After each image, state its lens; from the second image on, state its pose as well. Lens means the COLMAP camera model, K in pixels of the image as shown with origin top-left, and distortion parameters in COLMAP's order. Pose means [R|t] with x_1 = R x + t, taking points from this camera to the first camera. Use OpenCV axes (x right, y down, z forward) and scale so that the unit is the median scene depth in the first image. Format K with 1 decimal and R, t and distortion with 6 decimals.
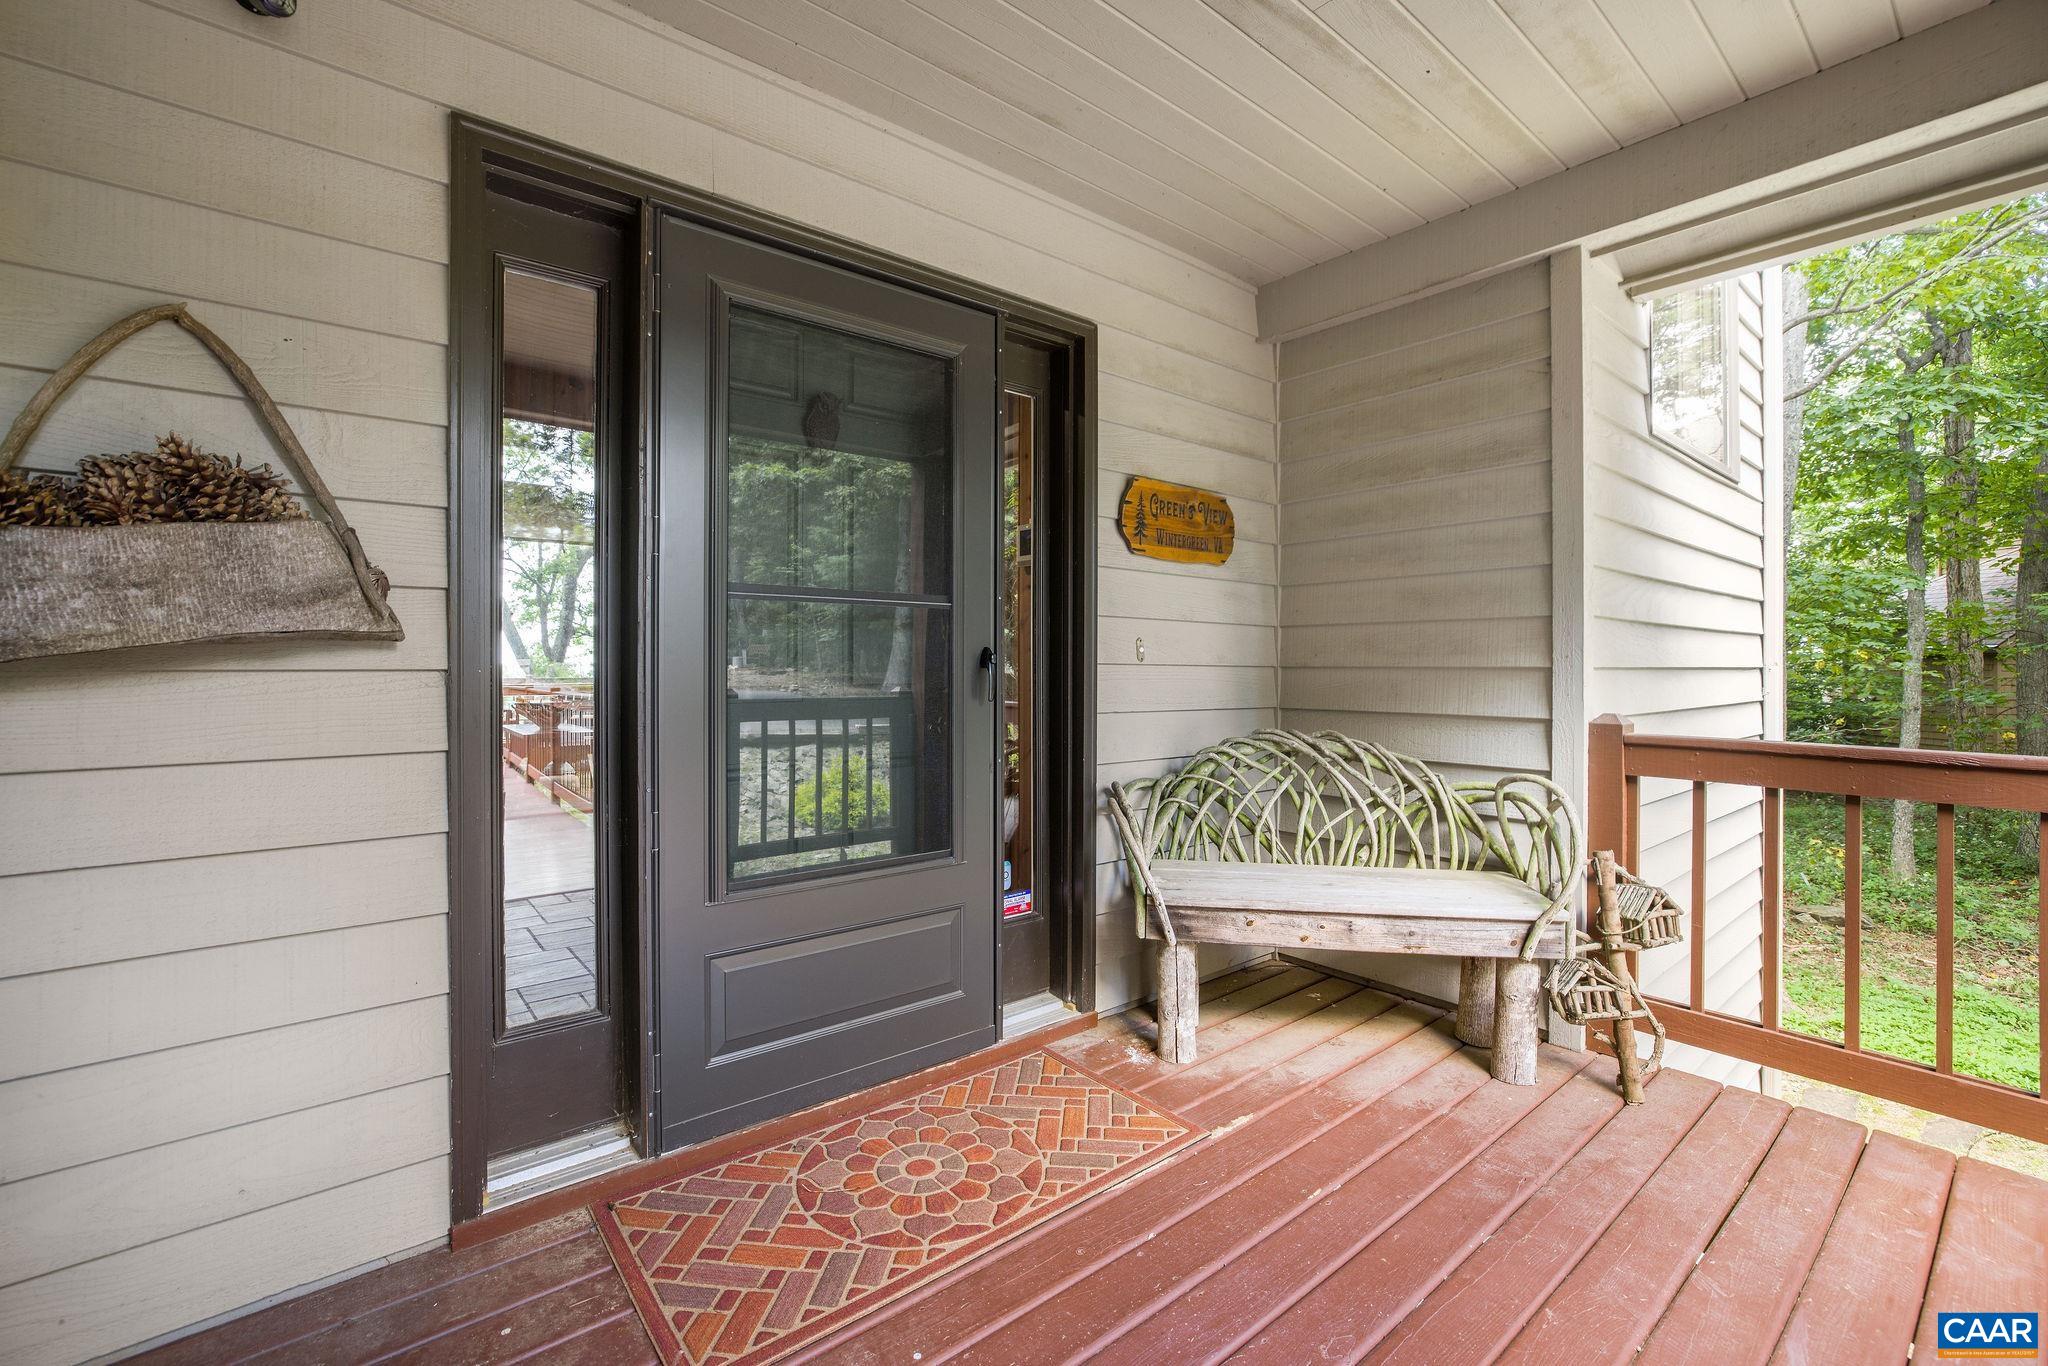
lens RADIAL K [[863.0, 0, 1020.4], [0, 863.0, 670.9], [0, 0, 1]] dist [0.001127, 0.000208]
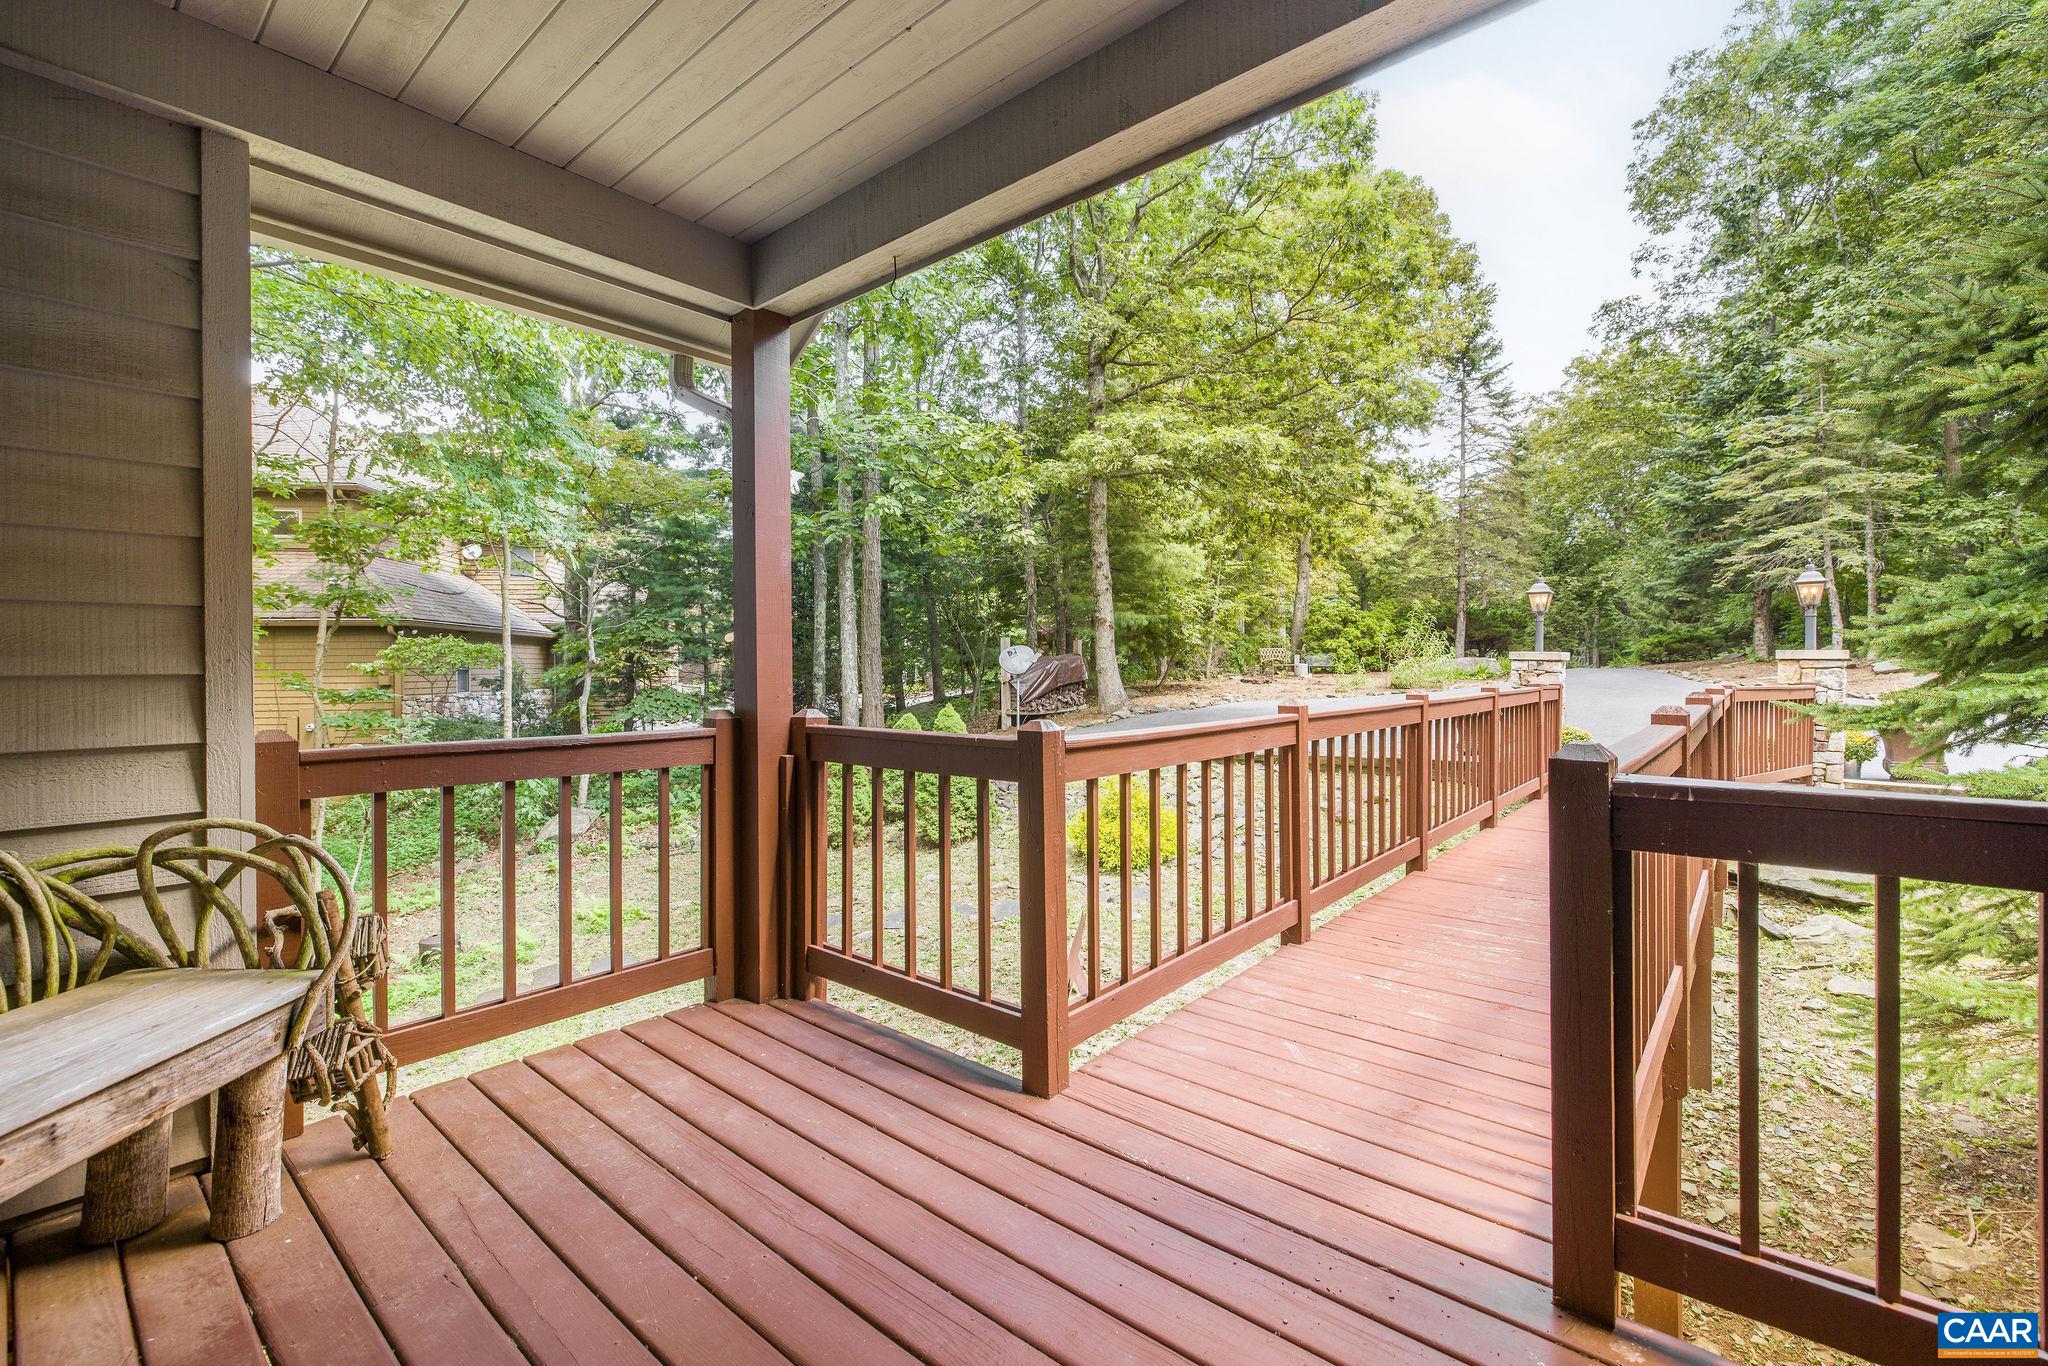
lens RADIAL K [[863.0, 0, 1024.7], [0, 863.0, 673.1], [0, 0, 1]] dist [0.001127, 0.000208]
pose [[-0.159801, -0.006801, 0.987126, -0.249658], [0.010097, 0.999913, 0.008523, -0.004262], [-0.987098, 0.011329, -0.159719, 0.414651]]
